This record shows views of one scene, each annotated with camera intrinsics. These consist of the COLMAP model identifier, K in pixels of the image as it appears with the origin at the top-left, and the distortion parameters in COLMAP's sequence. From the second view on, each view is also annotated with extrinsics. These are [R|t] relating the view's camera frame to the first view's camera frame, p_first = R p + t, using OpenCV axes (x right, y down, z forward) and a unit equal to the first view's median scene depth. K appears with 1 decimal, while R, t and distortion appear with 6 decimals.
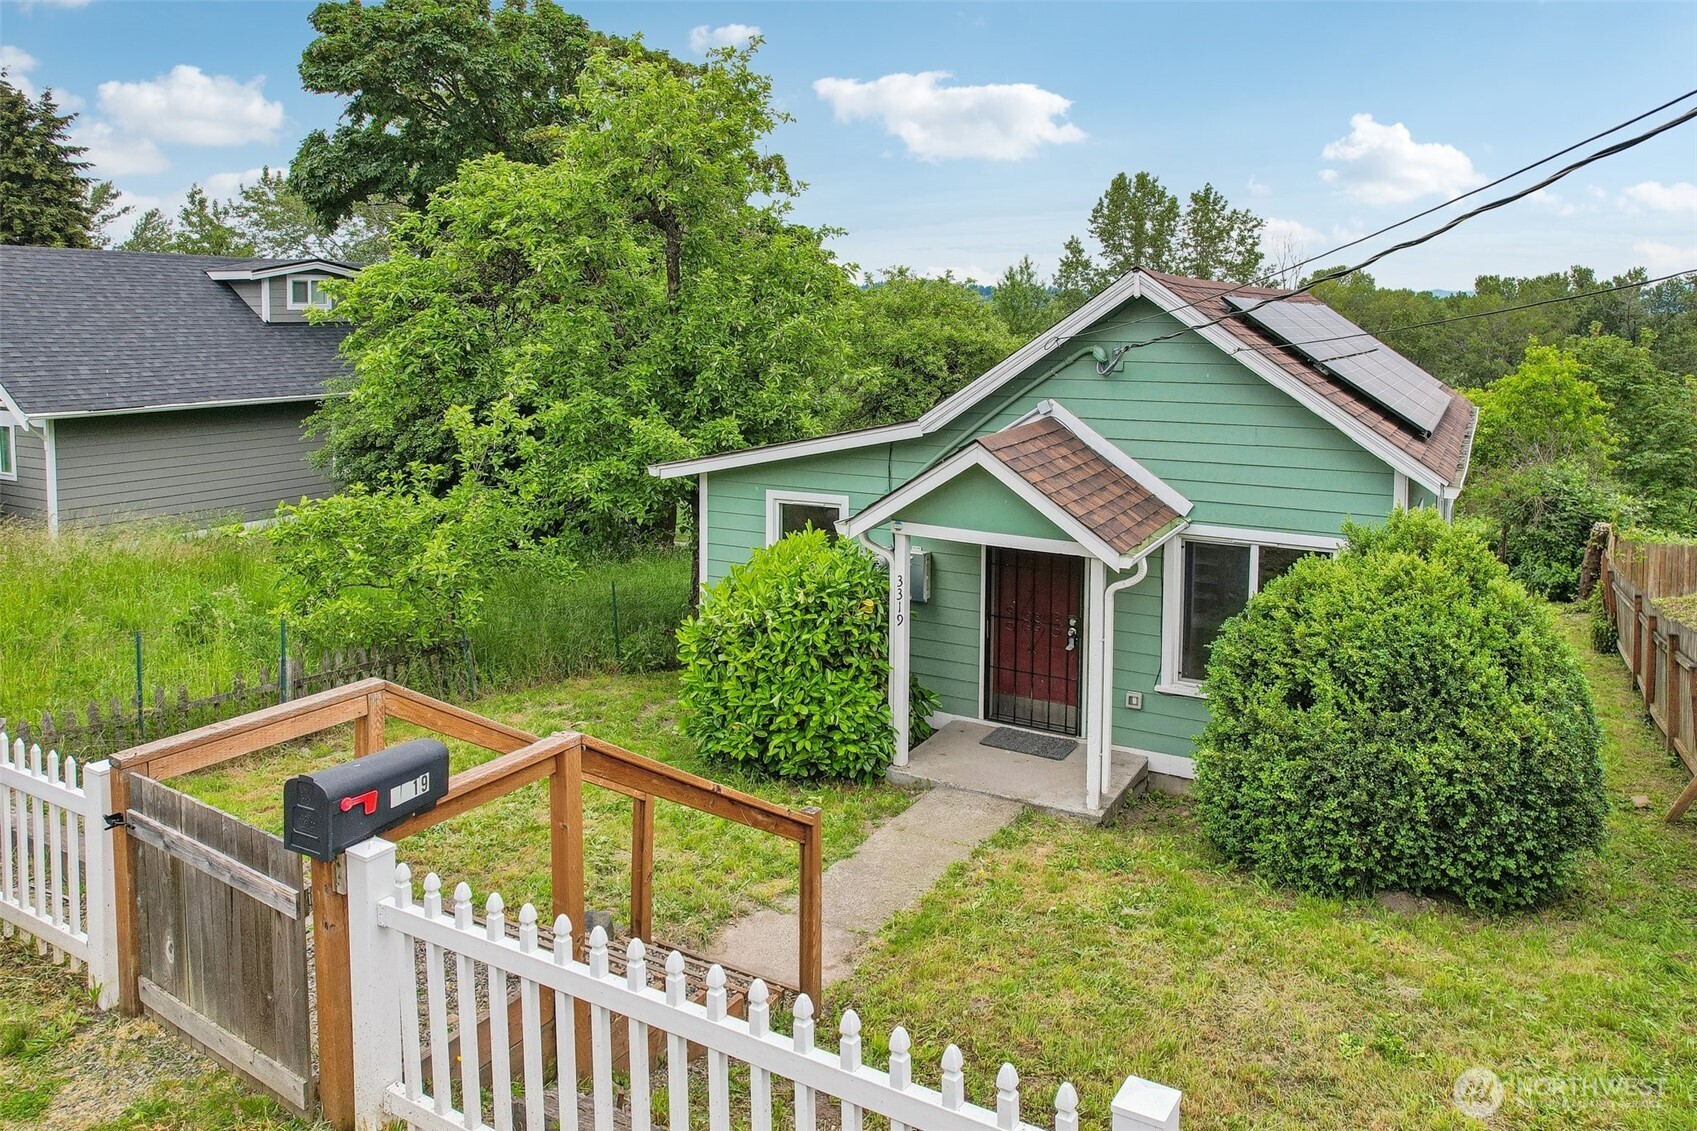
lens RADIAL K [[1175.3, 0, 891.9], [0, 1175.3, 388.3], [0, 0, 1]] dist [-0.003858, -0.001537]
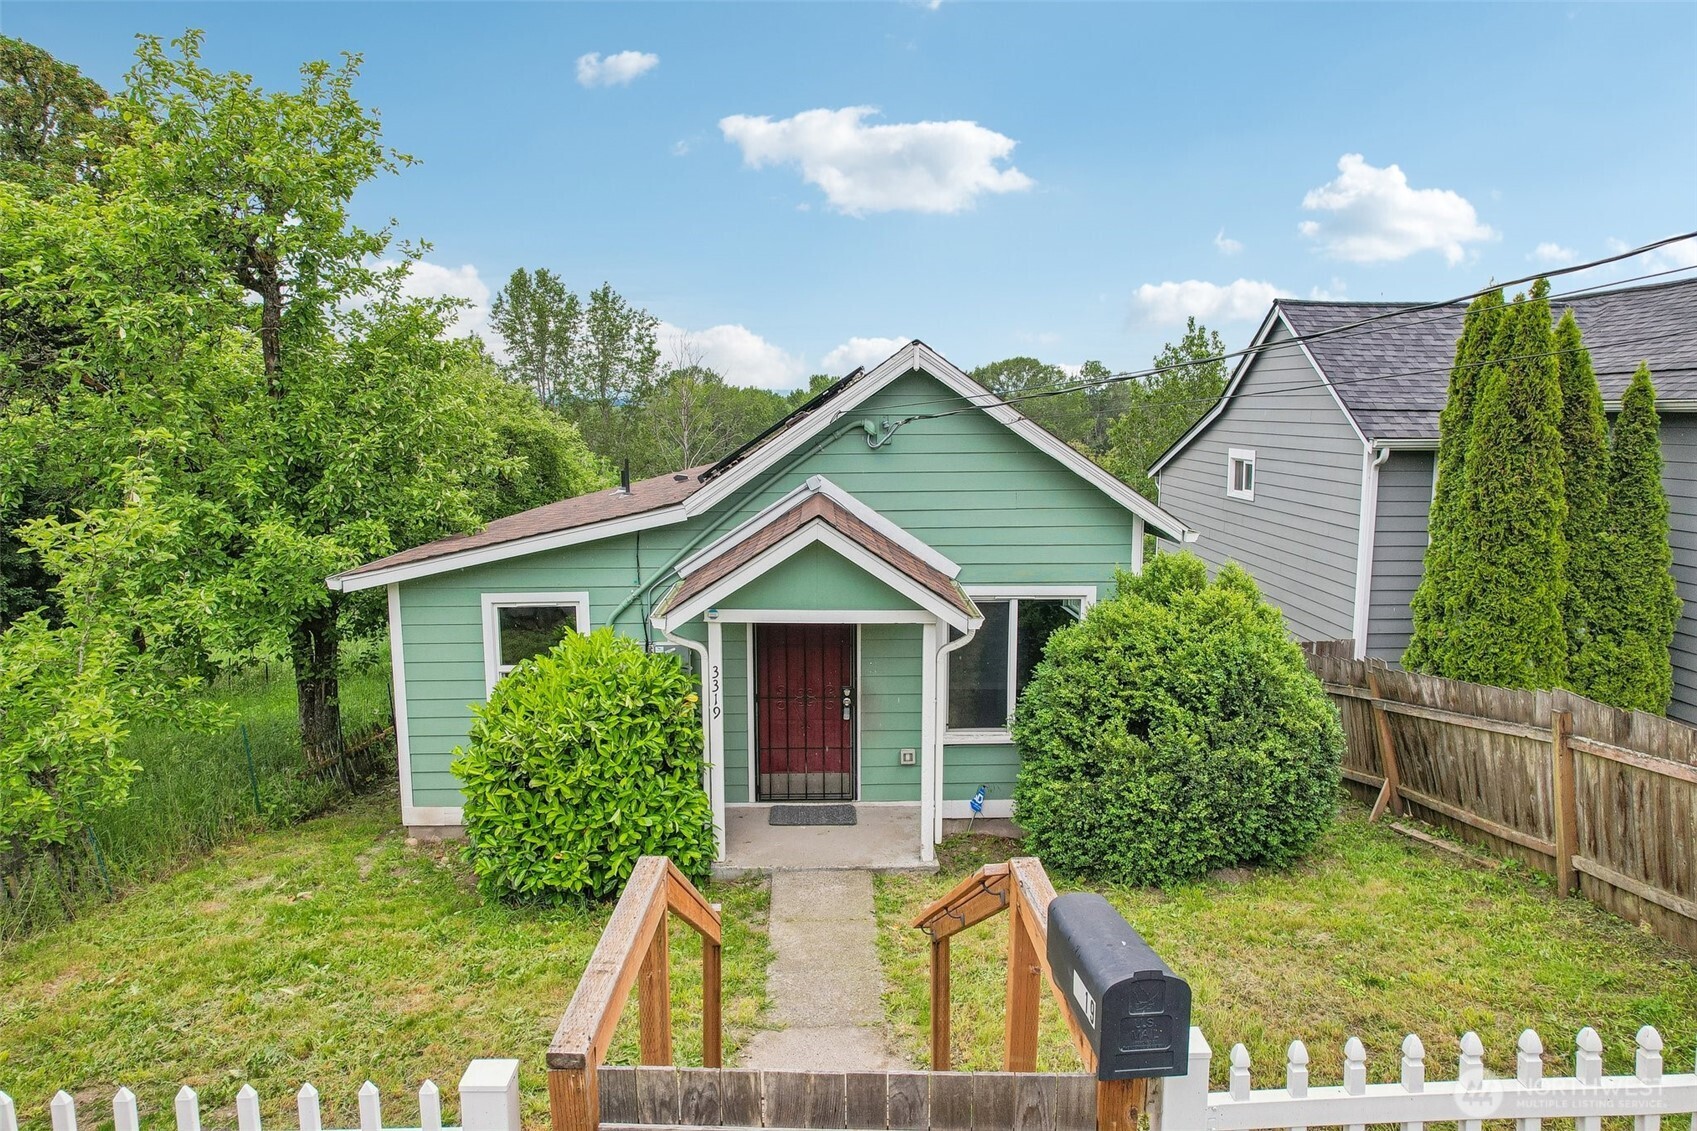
lens RADIAL K [[1113.9, 0, 848.5], [0, 1113.9, 565.5], [0, 0, 1]] dist [-0.068789, 0.105482]
pose [[0.864070, -0.076048, 0.497594, -0.324396], [0.039030, 0.995668, 0.084395, 0.007415], [-0.501856, -0.053502, 0.863295, 0.172554]]
